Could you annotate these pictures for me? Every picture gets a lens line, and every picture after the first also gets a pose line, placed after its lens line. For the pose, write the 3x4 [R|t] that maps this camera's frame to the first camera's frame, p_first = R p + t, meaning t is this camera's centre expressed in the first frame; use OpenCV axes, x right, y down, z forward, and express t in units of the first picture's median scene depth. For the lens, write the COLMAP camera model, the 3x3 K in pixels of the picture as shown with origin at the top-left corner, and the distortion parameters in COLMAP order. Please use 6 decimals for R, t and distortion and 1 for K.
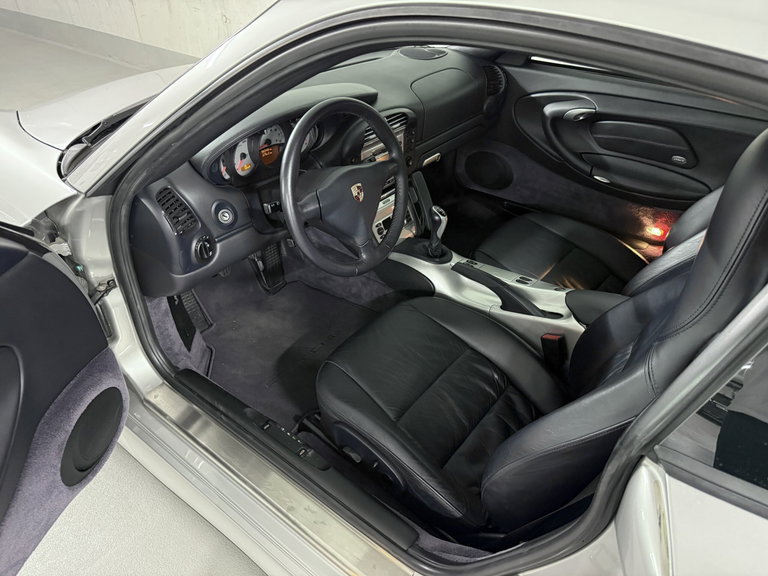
lens RADIAL K [[545.9, 0, 387.2], [0, 545.9, 293.5], [0, 0, 1]] dist [0.121400, -0.206428]
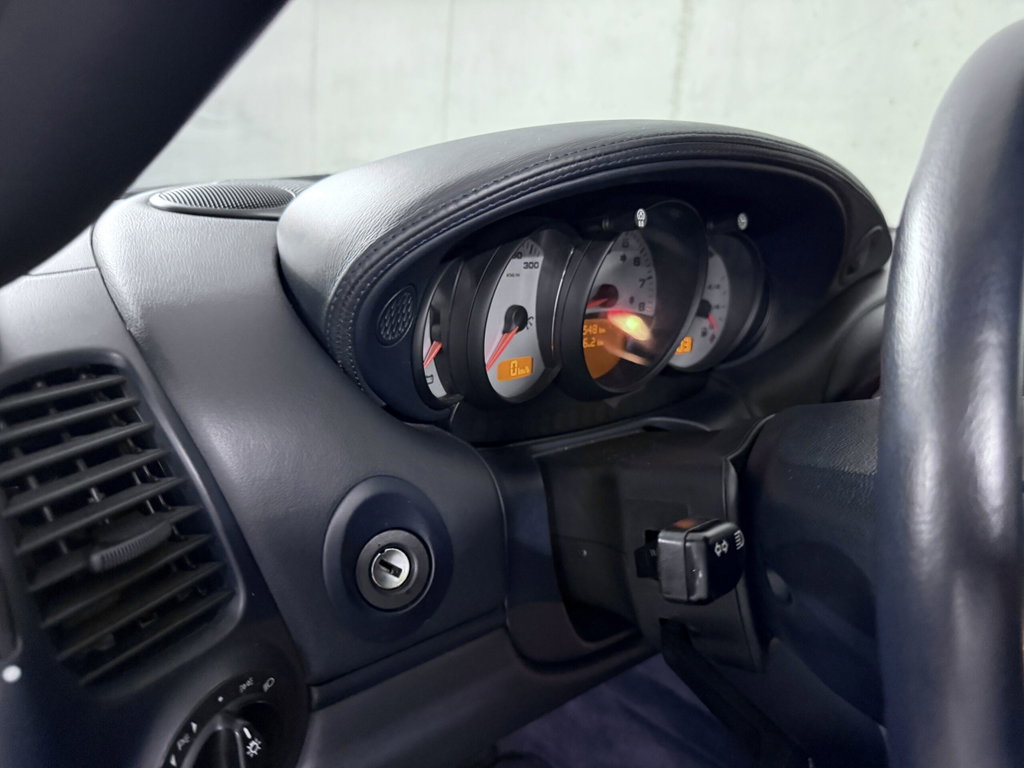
lens RADIAL K [[727.9, 0, 516.3], [0, 727.9, 391.3], [0, 0, 1]] dist [0.121400, -0.206428]
pose [[0.986076, 0.117905, -0.117273, -0.177568], [-0.151533, 0.927549, -0.341599, -0.089937], [0.068501, 0.354613, 0.932500, 0.578806]]
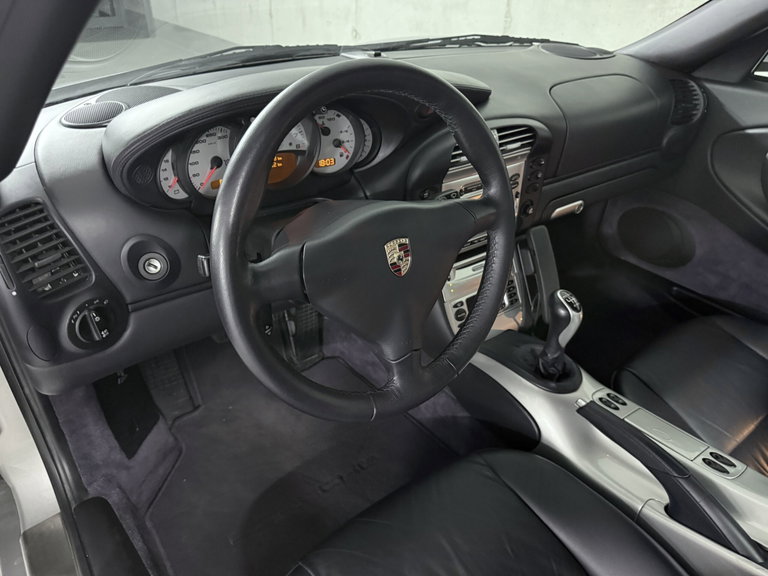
lens RADIAL K [[547.1, 0, 384.0], [0, 547.1, 288.0], [0, 0, 1]] dist [0.081951, -0.155094]
pose [[0.965135, 0.151876, -0.213185, 0.030769], [-0.167518, 0.984207, -0.057225, -0.097783], [0.201127, 0.090942, 0.975335, 0.408451]]
